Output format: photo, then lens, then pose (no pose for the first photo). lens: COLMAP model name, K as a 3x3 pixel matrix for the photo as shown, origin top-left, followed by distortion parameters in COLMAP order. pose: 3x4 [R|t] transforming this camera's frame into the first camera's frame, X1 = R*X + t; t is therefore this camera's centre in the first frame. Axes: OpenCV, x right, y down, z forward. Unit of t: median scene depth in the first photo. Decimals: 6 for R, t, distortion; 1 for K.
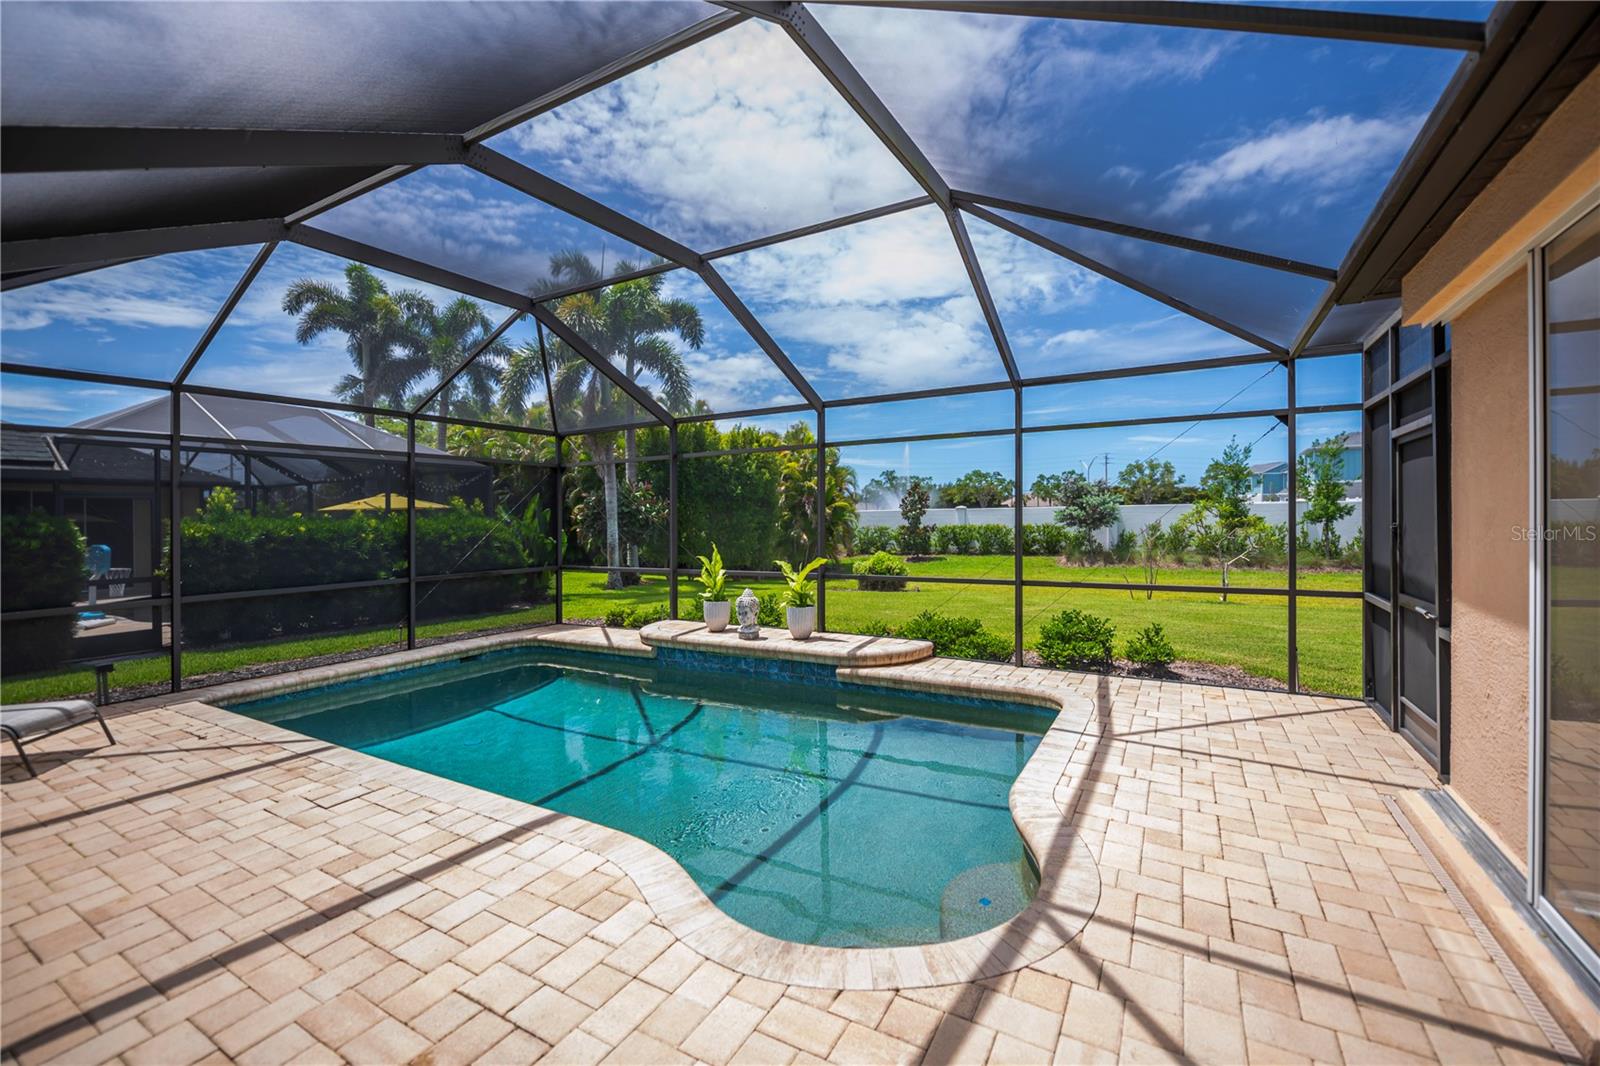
lens RADIAL K [[668.8, 0, 829.3], [0, 668.8, 523.8], [0, 0, 1]] dist [-0.015555, 0.000102]
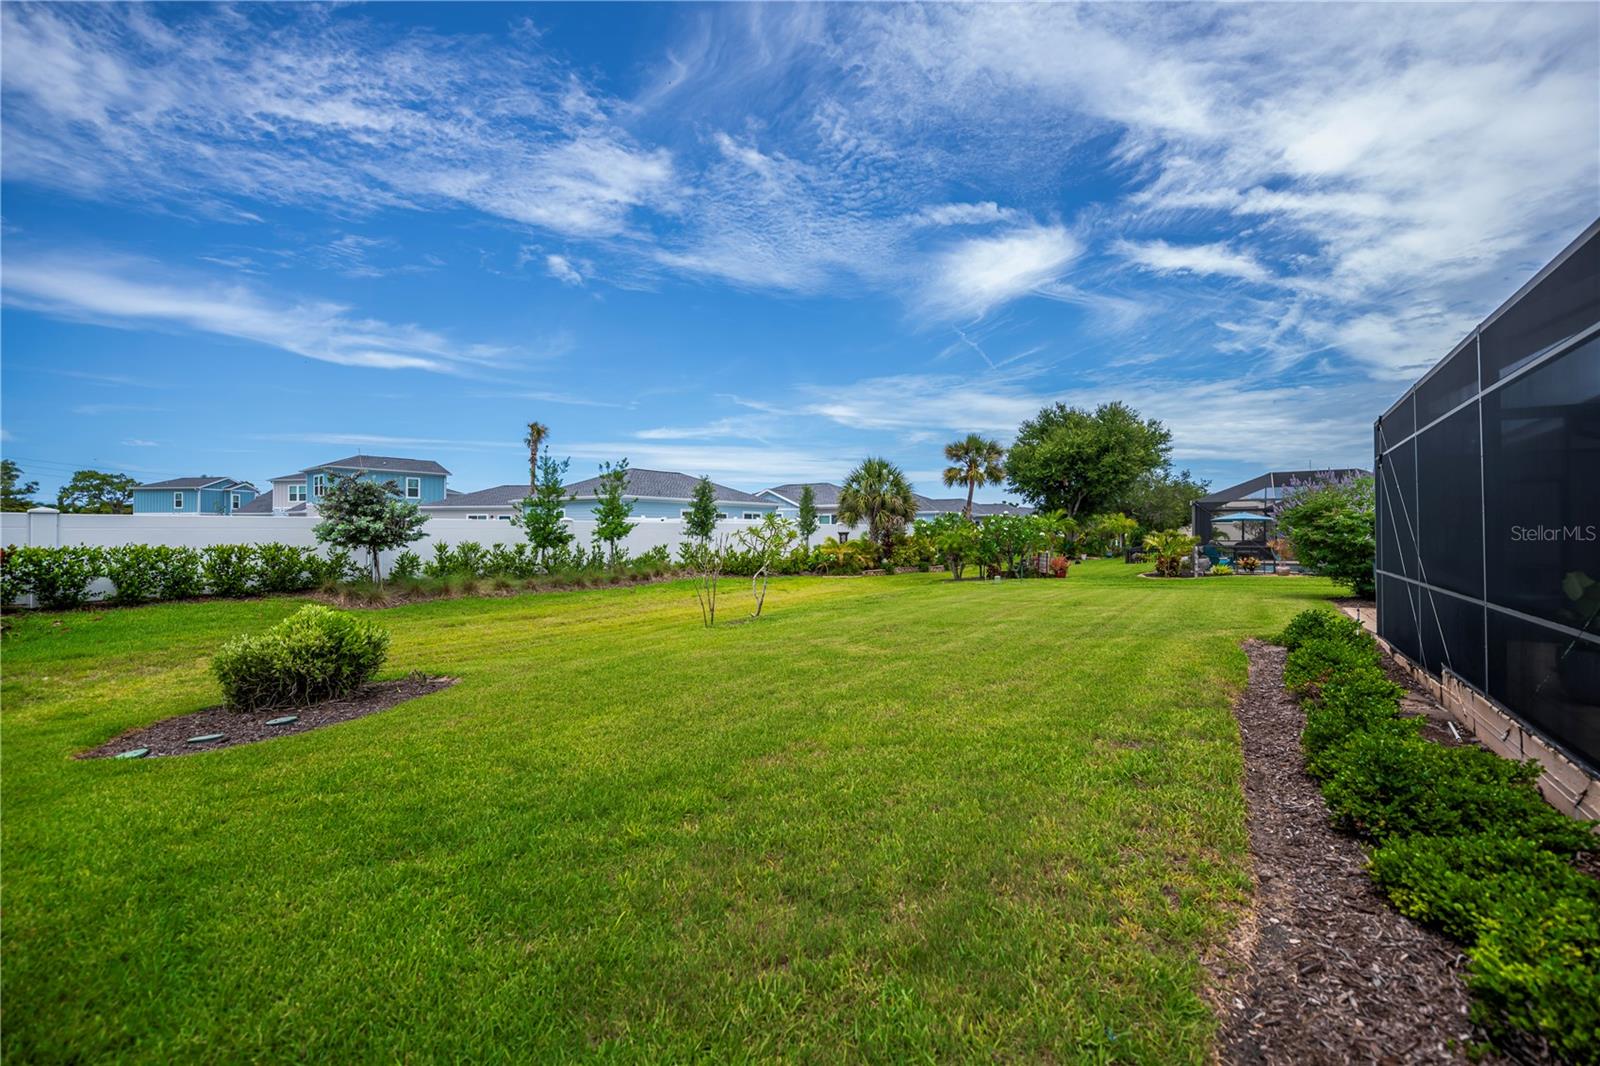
lens RADIAL K [[637.8, 0, 809.9], [0, 637.8, 531.6], [0, 0, 1]] dist [-0.016529, 0.000010]
pose [[0.106886, 0.017066, 0.994125, -0.677417], [0.010902, 0.999772, -0.018336, 0.020080], [-0.994212, 0.012798, 0.106675, 1.696624]]
